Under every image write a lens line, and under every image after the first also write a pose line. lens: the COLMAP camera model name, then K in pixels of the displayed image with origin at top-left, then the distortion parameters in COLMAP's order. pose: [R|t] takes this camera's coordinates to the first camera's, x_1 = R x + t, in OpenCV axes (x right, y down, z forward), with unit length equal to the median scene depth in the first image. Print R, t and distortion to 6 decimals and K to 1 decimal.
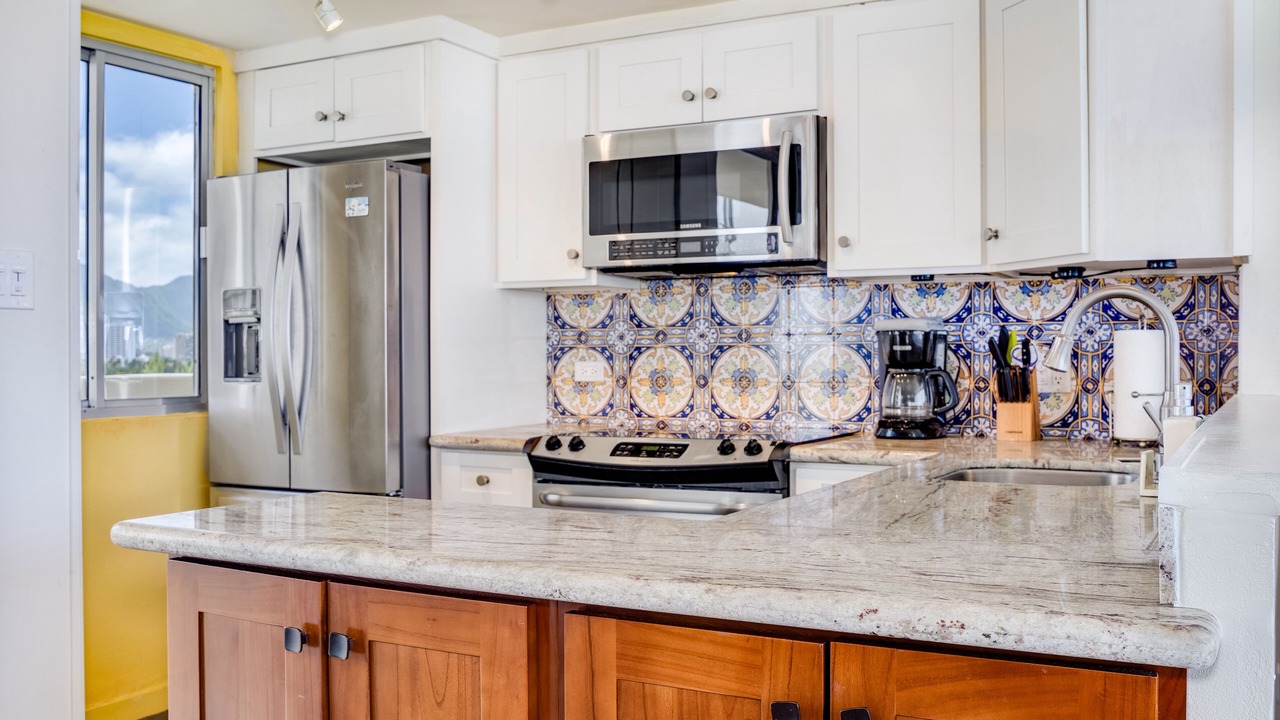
lens RADIAL K [[1198.4, 0, 619.7], [0, 1198.4, 359.9], [0, 0, 1]] dist [-0.066321, 0.002582]
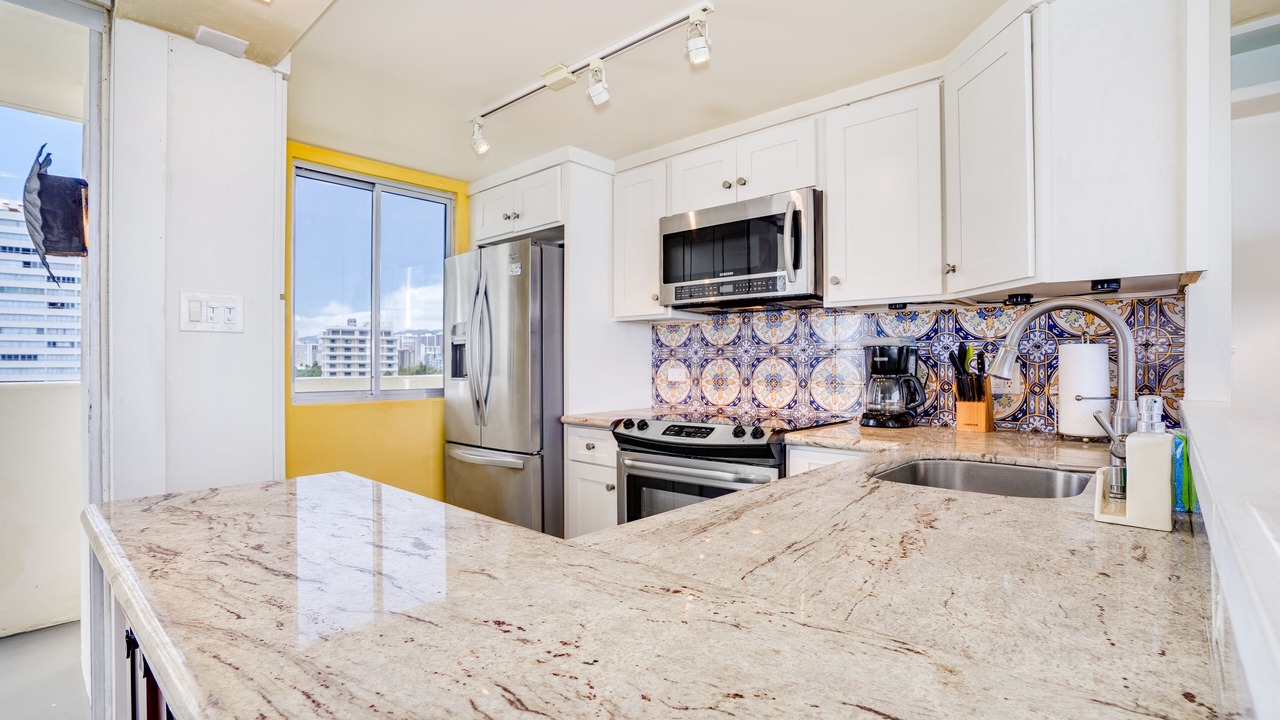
lens RADIAL K [[597.2, 0, 630.8], [0, 597.2, 365.1], [0, 0, 1]] dist [-0.061244, 0.025151]
pose [[0.972421, 0.002210, -0.233220, 0.114878], [-0.002883, 0.999993, -0.002543, -0.000865], [0.233213, 0.003145, 0.972421, 0.281230]]
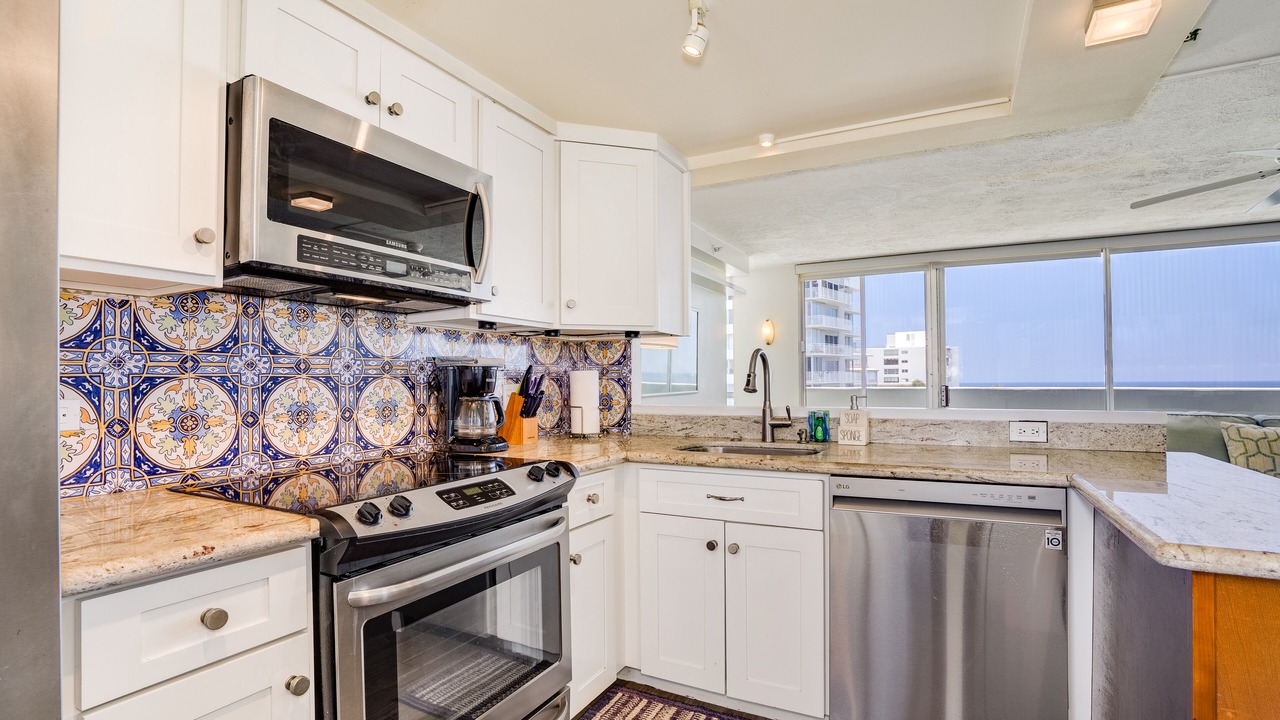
lens RADIAL K [[597.2, 0, 630.8], [0, 597.2, 365.1], [0, 0, 1]] dist [-0.061244, 0.025151]
pose [[-0.010549, 0.031434, 0.999450, -0.388992], [0.012465, 0.999432, -0.031301, -0.004195], [-0.999867, 0.012128, -0.010935, 0.830102]]
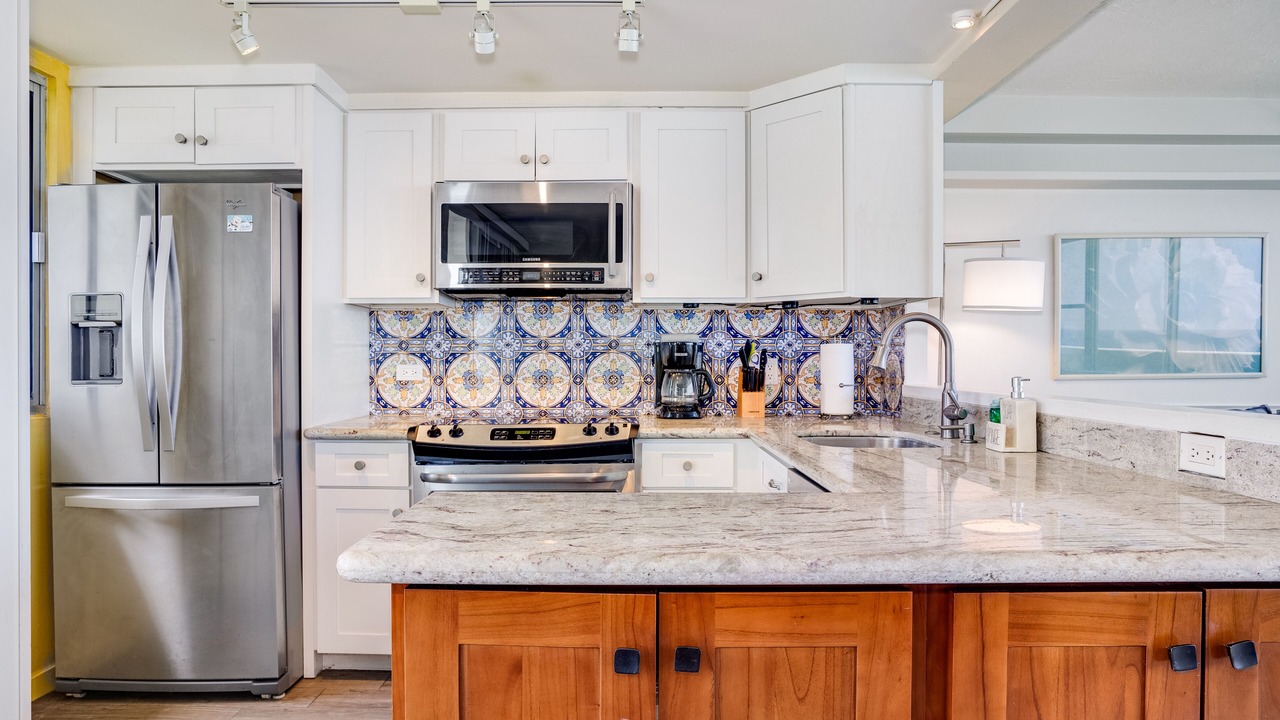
lens RADIAL K [[777.3, 0, 630.1], [0, 777.3, 363.5], [0, 0, 1]] dist [-0.057496, 0.039457]
pose [[0.877228, 0.000900, 0.480072, -0.250973], [0.000494, 0.999996, -0.002779, 0.003110], [-0.480073, 0.002675, 0.877224, 0.212714]]
